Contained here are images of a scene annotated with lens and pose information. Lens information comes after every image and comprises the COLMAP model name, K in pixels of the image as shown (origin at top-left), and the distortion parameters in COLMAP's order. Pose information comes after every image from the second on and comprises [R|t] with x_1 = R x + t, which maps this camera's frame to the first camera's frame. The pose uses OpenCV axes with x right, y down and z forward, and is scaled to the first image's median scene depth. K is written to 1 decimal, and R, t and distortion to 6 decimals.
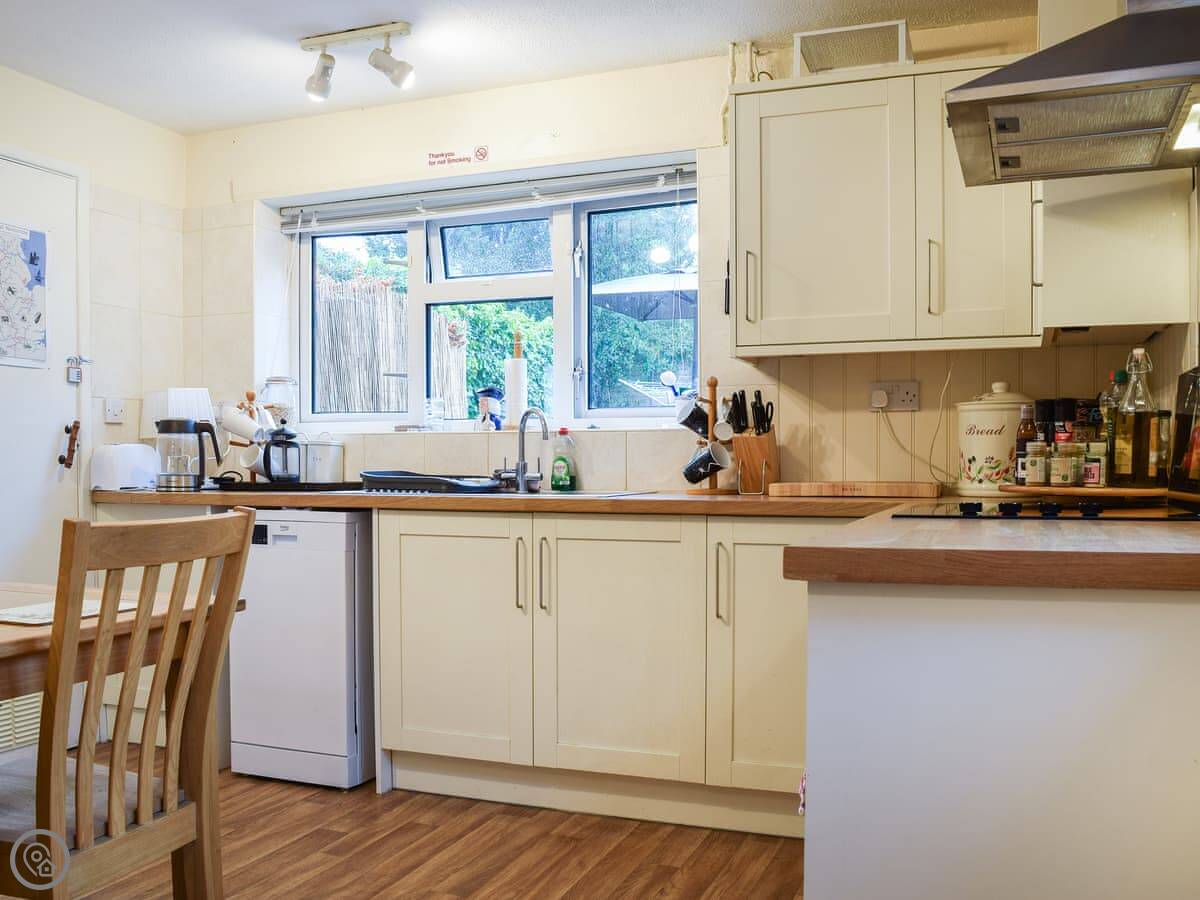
lens RADIAL K [[1087.0, 0, 597.6], [0, 1087.0, 461.1], [0, 0, 1]] dist [-0.081834, 0.000000]
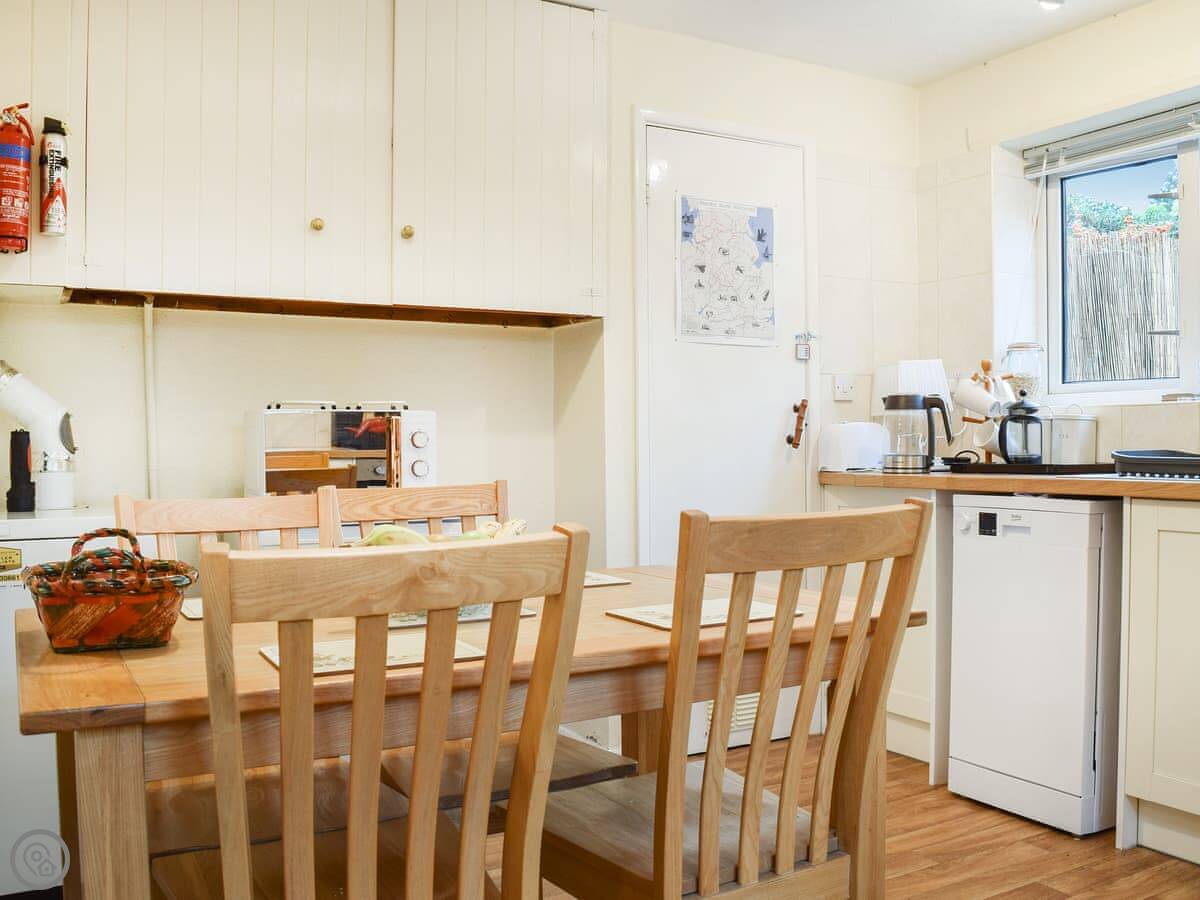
lens RADIAL K [[1087.0, 0, 619.9], [0, 1087.0, 483.7], [0, 0, 1]] dist [-0.081834, 0.000000]
pose [[0.776800, 0.016309, -0.629536, 0.001562], [0.009921, 0.999224, 0.038128, -0.000399], [0.629669, -0.035863, 0.776035, 0.149291]]
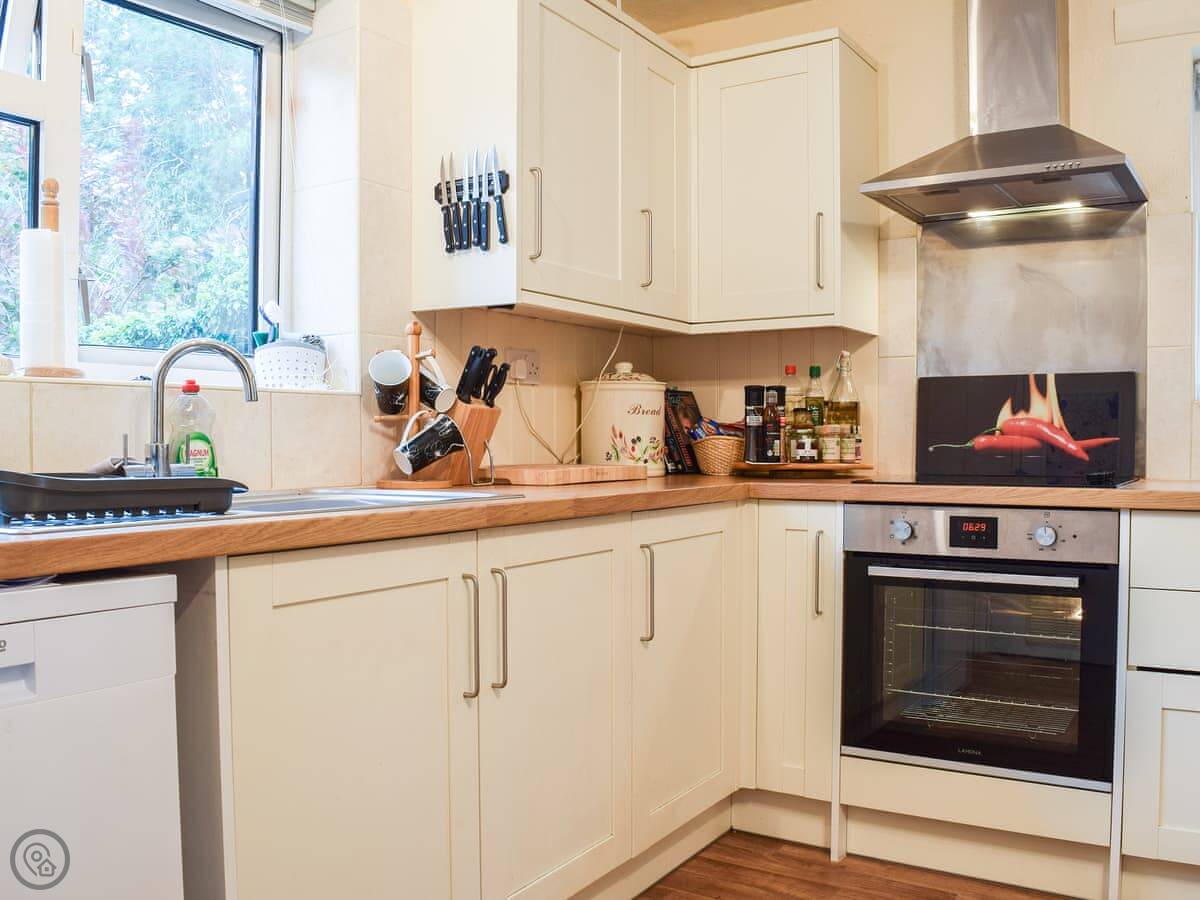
lens RADIAL K [[1087.0, 0, 599.6], [0, 1087.0, 444.6], [0, 0, 1]] dist [-0.081834, 0.000000]
pose [[0.176228, -0.003358, 0.984344, -0.598706], [0.000535, 0.999994, 0.003315, -0.000140], [-0.984349, -0.000058, 0.176229, 0.803978]]
